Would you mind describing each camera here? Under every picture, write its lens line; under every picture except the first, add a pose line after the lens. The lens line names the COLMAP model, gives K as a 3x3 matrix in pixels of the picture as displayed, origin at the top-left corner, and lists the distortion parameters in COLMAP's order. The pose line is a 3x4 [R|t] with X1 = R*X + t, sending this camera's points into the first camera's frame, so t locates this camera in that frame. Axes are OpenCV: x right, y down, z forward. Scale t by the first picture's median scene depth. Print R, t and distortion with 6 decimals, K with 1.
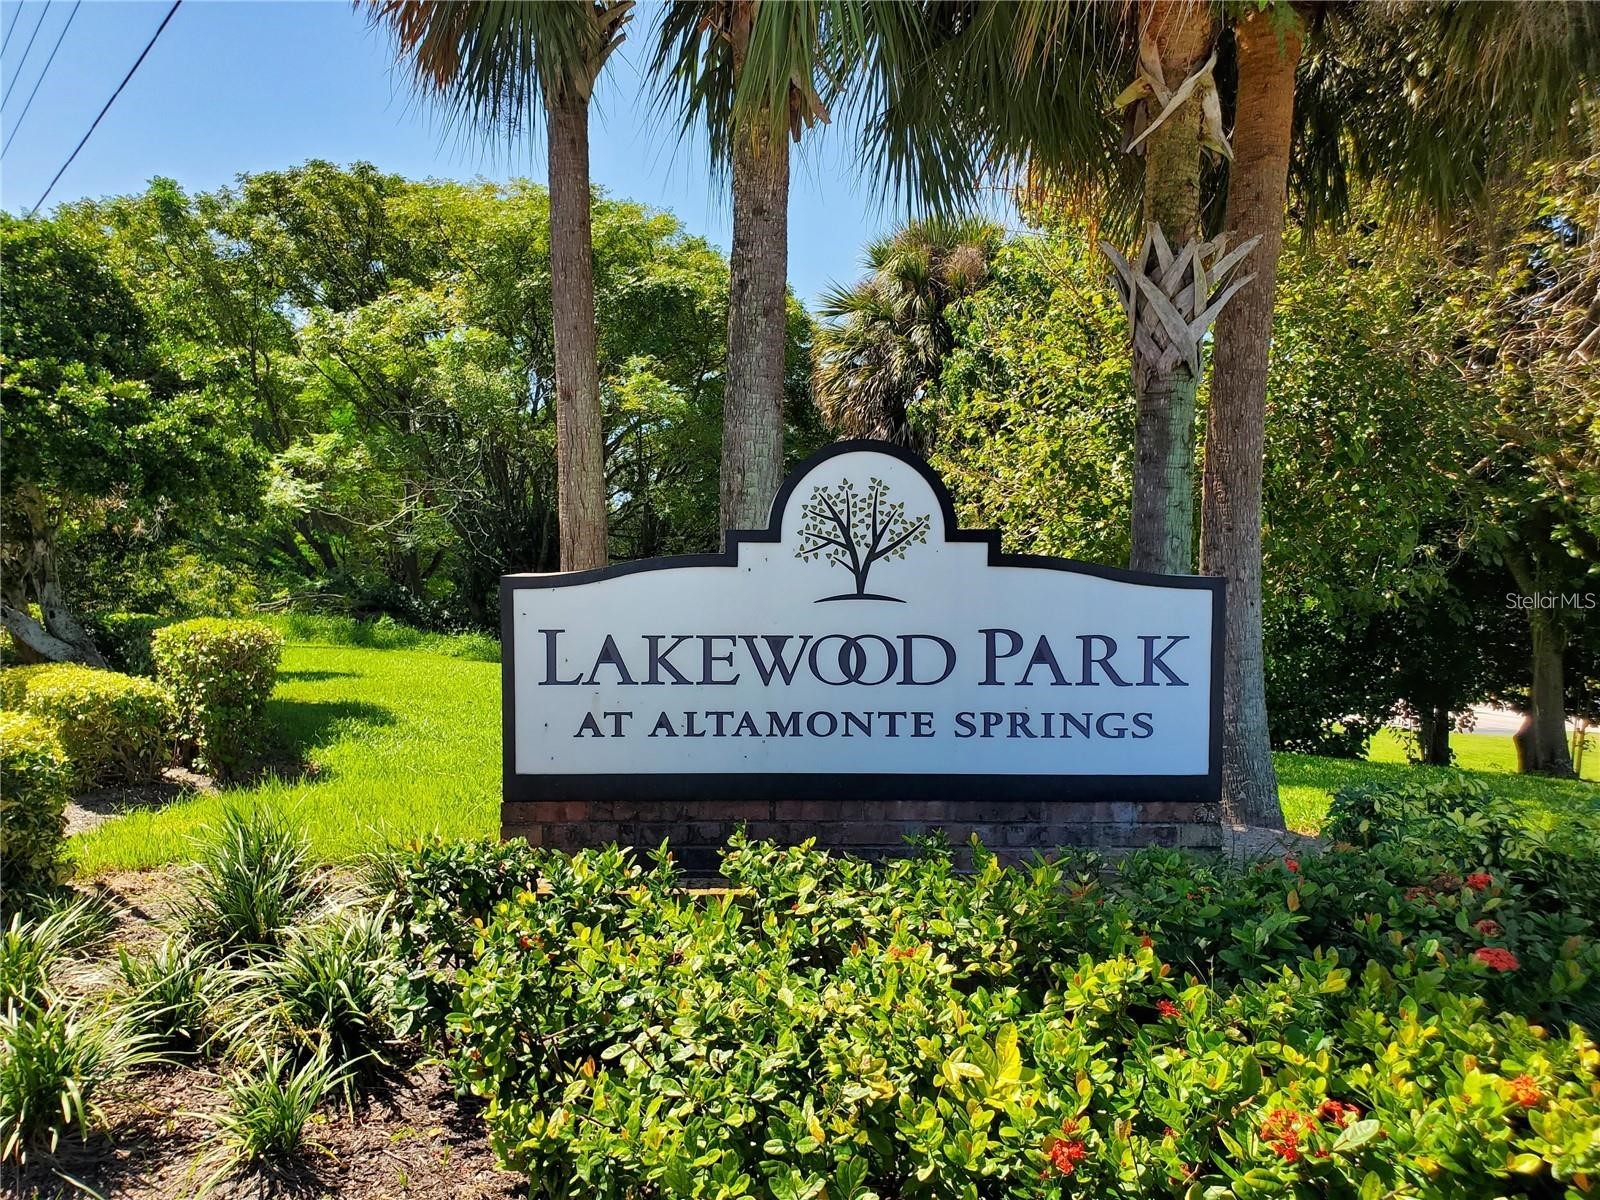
lens RADIAL K [[1240.2, 0, 742.6], [0, 1240.2, 621.2], [0, 0, 1]] dist [0.045037, -0.050478]
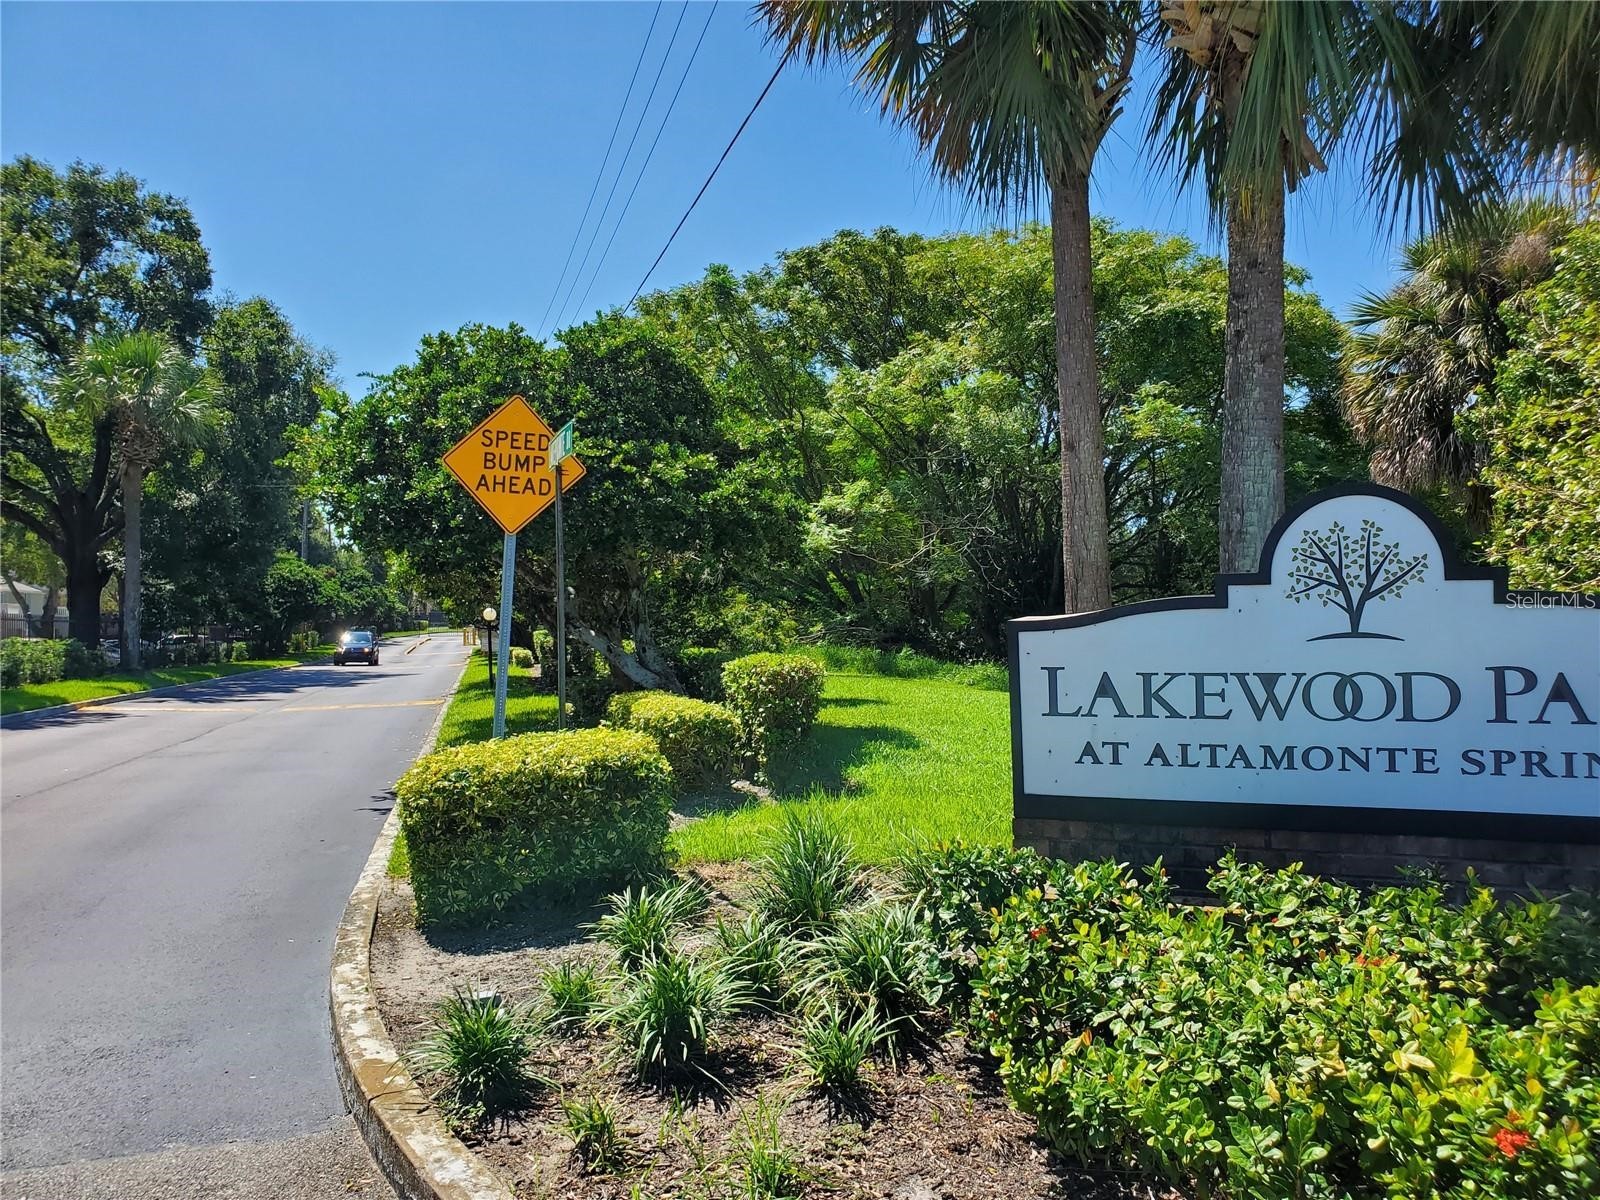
lens RADIAL K [[1240.2, 0, 797.6], [0, 1240.2, 599.3], [0, 0, 1]] dist [0.045037, -0.050478]
pose [[0.933718, -0.020058, -0.357448, 0.033071], [0.005695, 0.999135, -0.041188, -0.009415], [0.357965, 0.036422, 0.933024, -0.142014]]
